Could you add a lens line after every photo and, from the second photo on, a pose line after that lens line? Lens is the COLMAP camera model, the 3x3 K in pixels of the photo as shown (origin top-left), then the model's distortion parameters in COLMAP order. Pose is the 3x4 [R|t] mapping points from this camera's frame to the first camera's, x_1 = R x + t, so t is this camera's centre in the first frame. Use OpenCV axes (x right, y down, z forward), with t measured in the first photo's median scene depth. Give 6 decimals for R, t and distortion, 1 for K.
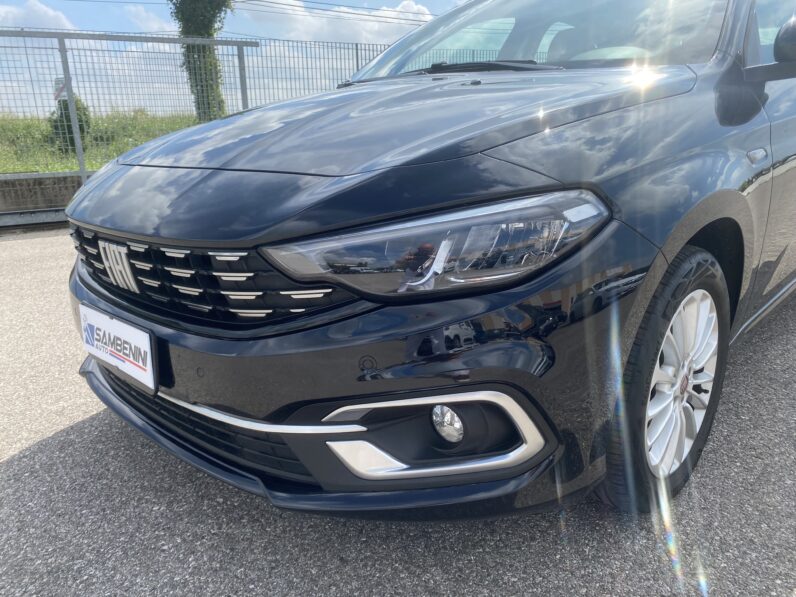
lens RADIAL K [[605.8, 0, 397.0], [0, 605.8, 302.5], [0, 0, 1]] dist [0.012604, -0.020325]
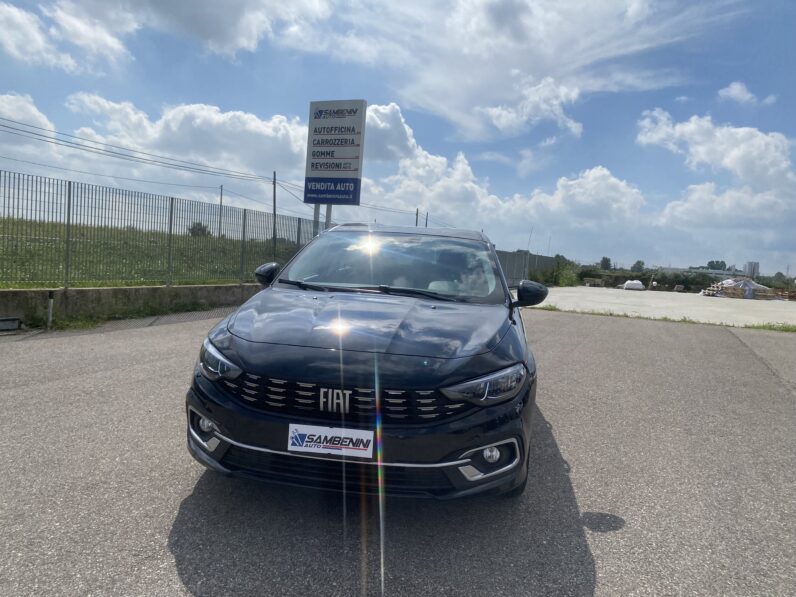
lens RADIAL K [[605.8, 0, 400.4], [0, 605.8, 302.8], [0, 0, 1]] dist [0.012604, -0.020325]
pose [[0.793139, 0.040585, 0.607687, -1.483341], [0.076186, 0.983328, -0.165109, -0.029688], [-0.604257, 0.177252, 0.776824, -0.708377]]
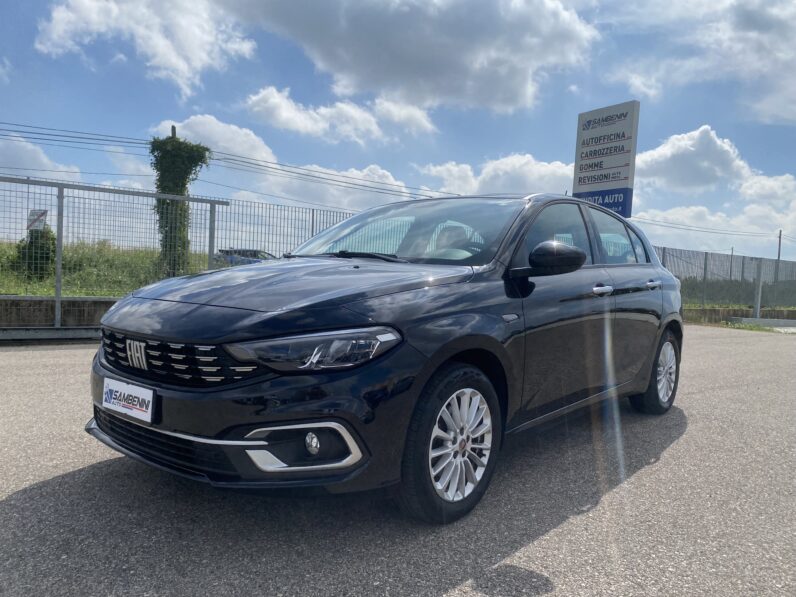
lens RADIAL K [[605.8, 0, 400.3], [0, 605.8, 299.3], [0, 0, 1]] dist [0.012604, -0.020325]
pose [[0.994534, 0.068326, 0.078959, 0.146795], [-0.047230, 0.968770, -0.243422, 0.175509], [-0.093125, 0.238363, 0.966701, -0.794655]]
